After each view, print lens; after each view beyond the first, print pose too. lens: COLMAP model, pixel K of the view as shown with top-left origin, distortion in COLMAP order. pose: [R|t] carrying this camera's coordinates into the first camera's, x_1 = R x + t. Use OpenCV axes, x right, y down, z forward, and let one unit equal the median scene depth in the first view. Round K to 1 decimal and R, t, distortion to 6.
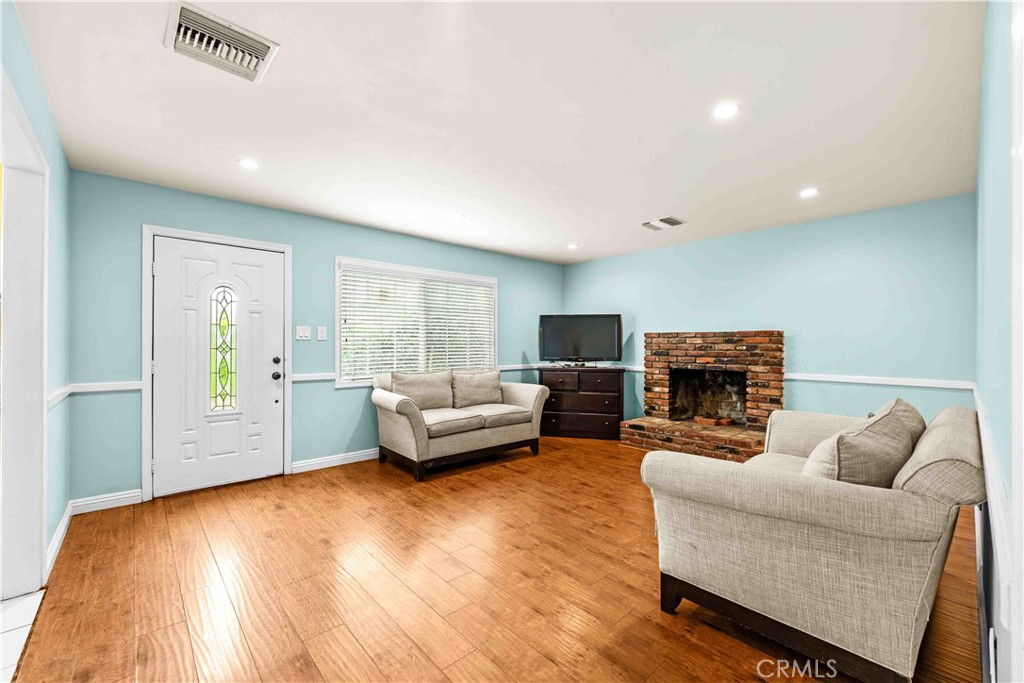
lens RADIAL K [[417.0, 0, 515.5], [0, 417.0, 345.2], [0, 0, 1]] dist [0.002059, -0.001176]
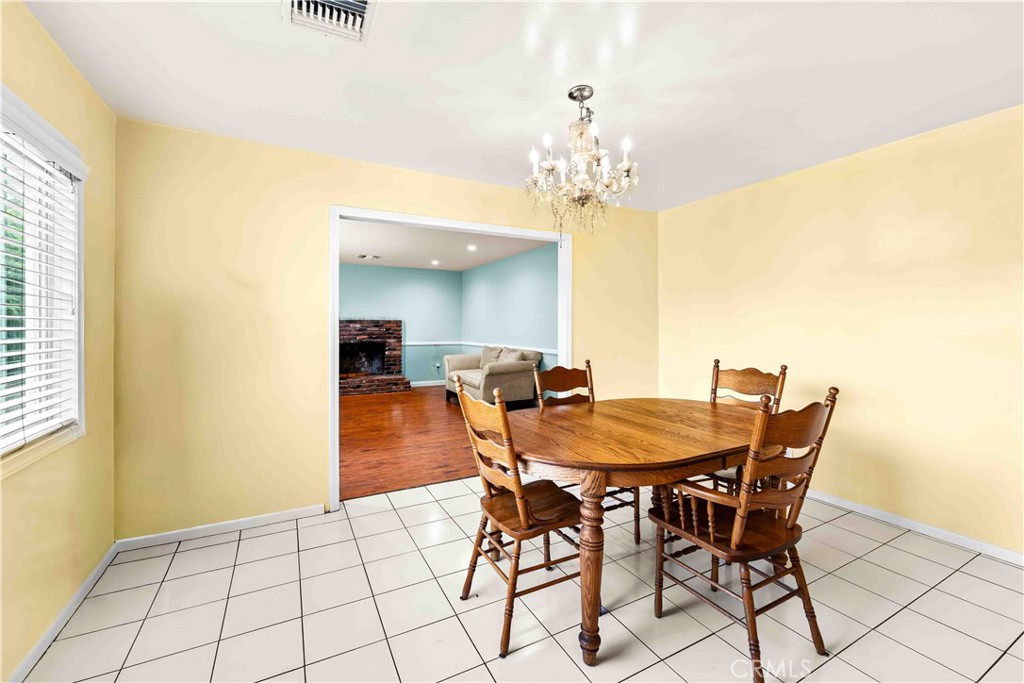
lens RADIAL K [[417.0, 0, 500.1], [0, 417.0, 322.3], [0, 0, 1]] dist [0.002059, -0.001176]
pose [[0.259761, 0.004781, 0.965661, -1.072393], [-0.001013, 0.999989, -0.004679, -0.017089], [-0.965672, 0.000237, 0.259763, 0.042447]]
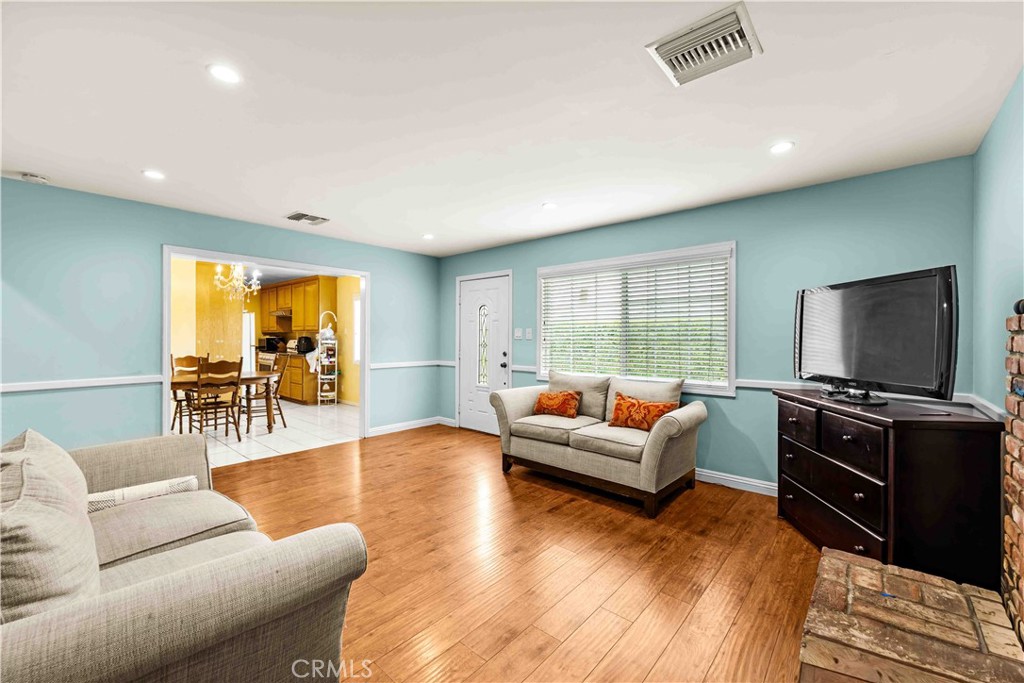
lens RADIAL K [[417.0, 0, 502.8], [0, 417.0, 334.9], [0, 0, 1]] dist [0.002059, -0.001176]
pose [[0.096212, -0.005056, -0.995348, 0.681663], [0.001019, 0.999987, -0.004981, -0.017734], [0.995360, -0.000535, 0.096216, 0.723138]]
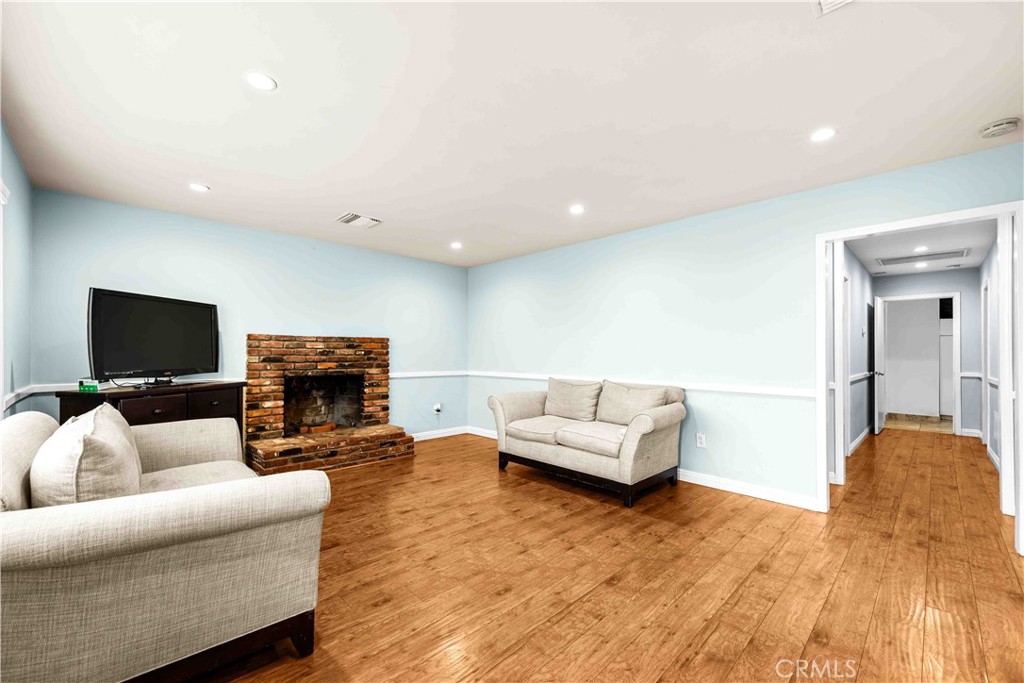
lens RADIAL K [[417.0, 0, 504.1], [0, 417.0, 350.0], [0, 0, 1]] dist [0.002059, -0.001176]
pose [[-0.020872, 0.002995, 0.999778, -0.557368], [-0.003544, 0.999989, -0.003070, 0.001458], [-0.999776, -0.003607, -0.020862, 0.650998]]
